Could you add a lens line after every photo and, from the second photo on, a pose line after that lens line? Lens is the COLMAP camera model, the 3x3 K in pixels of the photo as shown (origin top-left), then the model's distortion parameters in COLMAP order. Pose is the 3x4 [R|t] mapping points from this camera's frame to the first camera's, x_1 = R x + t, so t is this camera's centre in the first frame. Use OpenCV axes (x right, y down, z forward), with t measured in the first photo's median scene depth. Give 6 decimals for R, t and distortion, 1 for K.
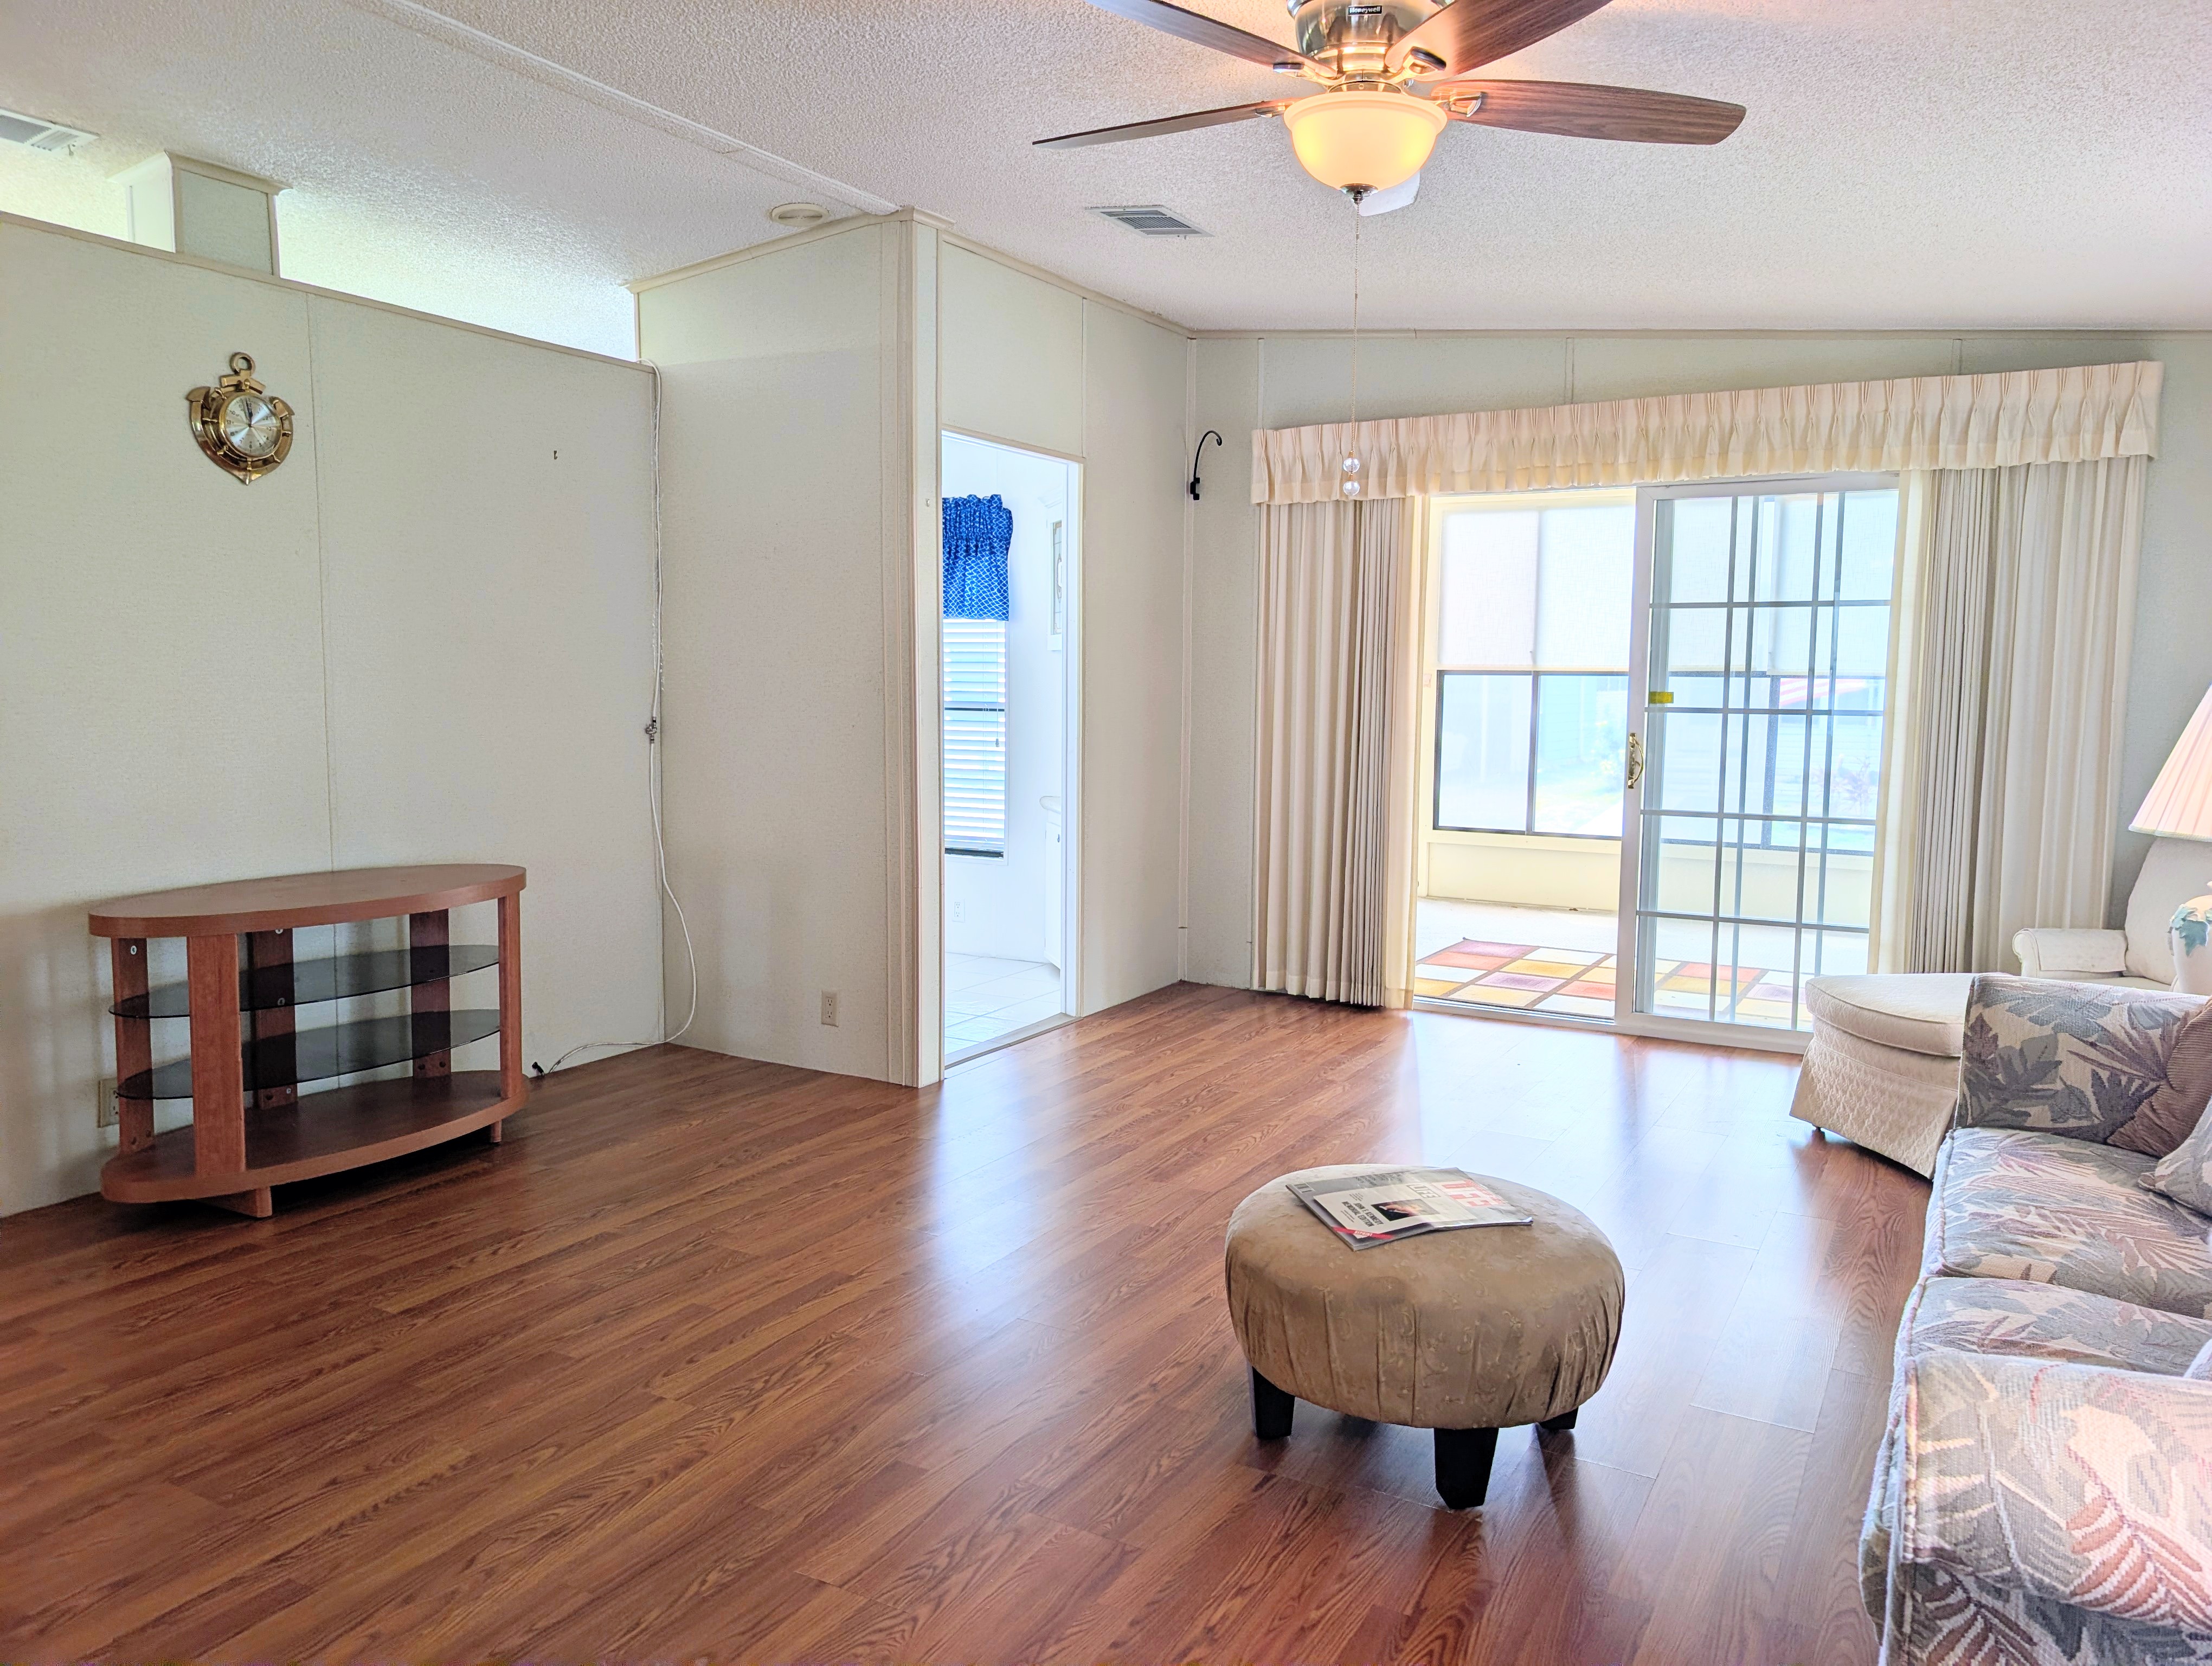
lens RADIAL K [[1562.0, 0, 1106.0], [0, 1562.0, 833.0], [0, 0, 1]] dist [0.001783, 0.000362]
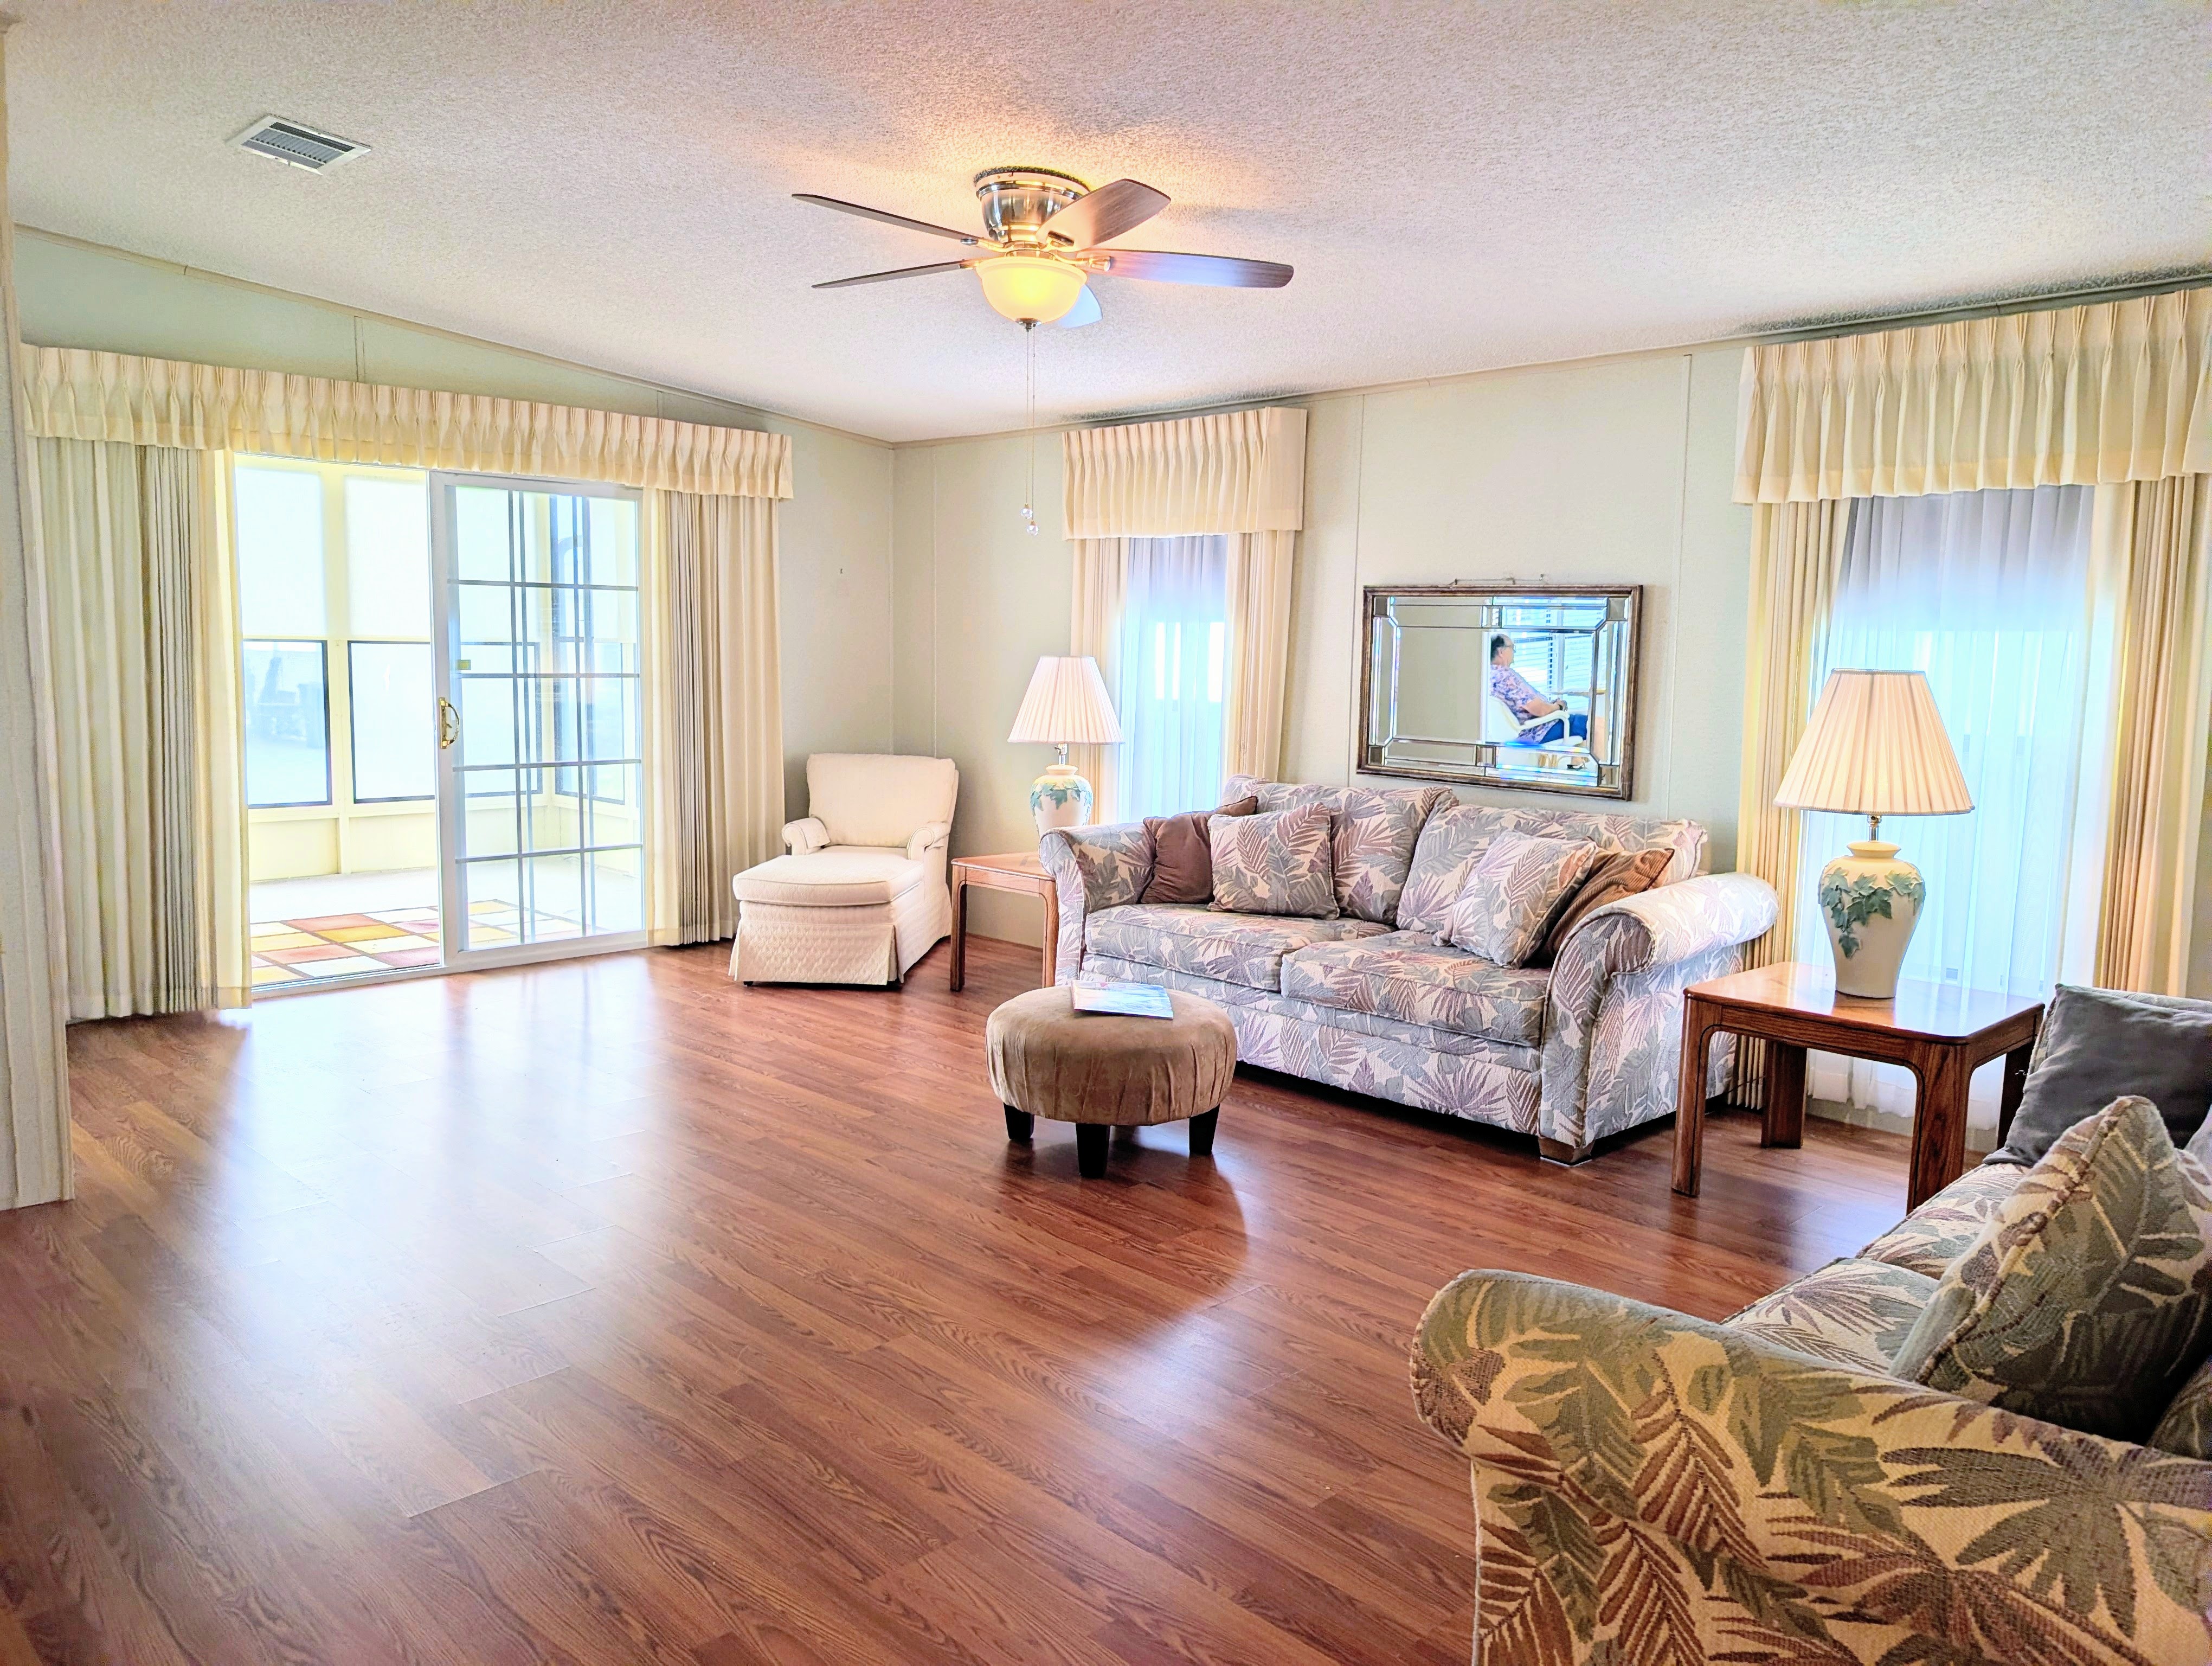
lens RADIAL K [[1562.0, 0, 1106.0], [0, 1562.0, 833.0], [0, 0, 1]] dist [0.001783, 0.000362]
pose [[0.270695, -0.119792, 0.955183, -0.599392], [0.085447, 0.991301, 0.100106, -0.040712], [-0.958866, 0.054519, 0.278576, 0.261077]]
